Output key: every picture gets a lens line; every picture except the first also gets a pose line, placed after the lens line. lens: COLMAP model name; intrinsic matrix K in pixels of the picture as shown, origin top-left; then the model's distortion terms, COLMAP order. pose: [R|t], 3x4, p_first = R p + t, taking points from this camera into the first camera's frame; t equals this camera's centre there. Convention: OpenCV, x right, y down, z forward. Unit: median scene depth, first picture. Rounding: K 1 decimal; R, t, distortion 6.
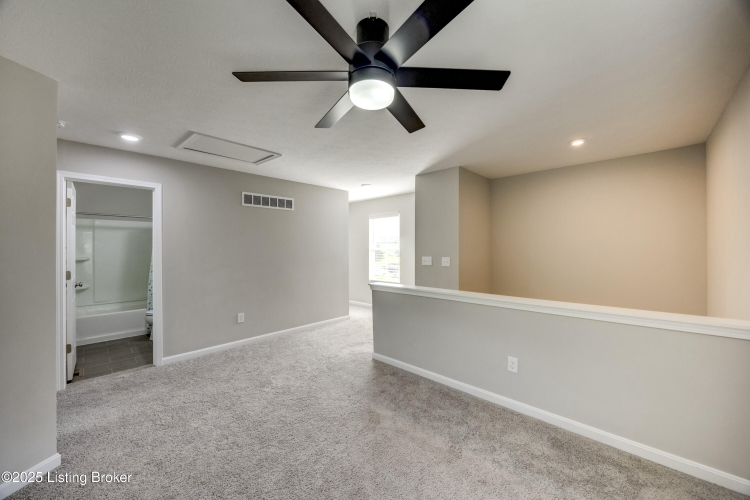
lens RADIAL K [[286.8, 0, 379.1], [0, 286.8, 246.2], [0, 0, 1]] dist [-0.002474, -0.000238]
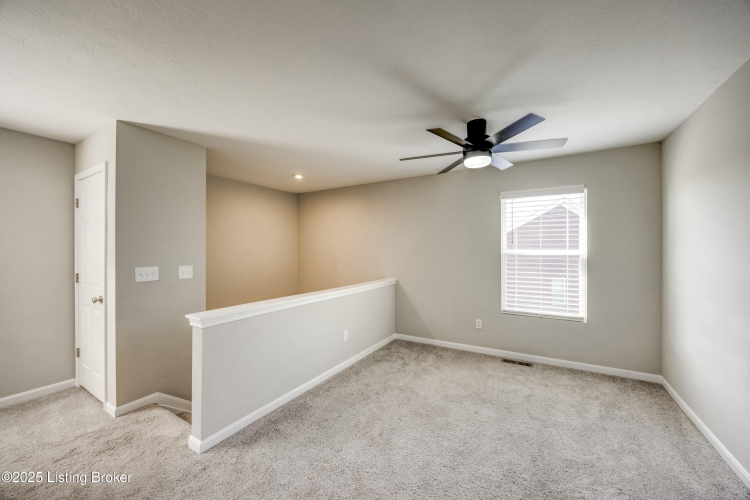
lens RADIAL K [[282.6, 0, 375.4], [0, 282.6, 254.4], [0, 0, 1]] dist [-0.008669, 0.000211]
pose [[-0.206992, -0.008480, 0.978306, -0.542551], [-0.005740, 0.999956, 0.007454, 0.002342], [-0.978326, -0.004072, -0.207032, 0.680148]]
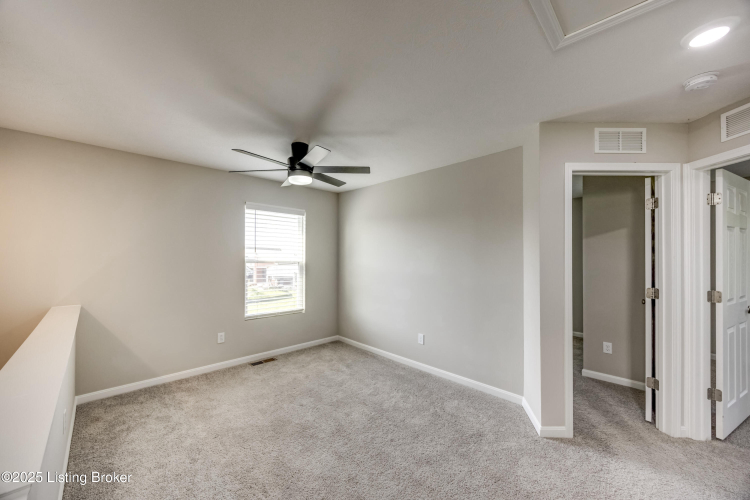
lens RADIAL K [[282.6, 0, 379.4], [0, 282.6, 255.4], [0, 0, 1]] dist [-0.008669, 0.000211]
pose [[-0.998639, 0.002209, 0.052102, -0.227403], [0.001296, 0.999845, -0.017549, 0.000881], [-0.052133, -0.017457, -0.998488, 0.996889]]
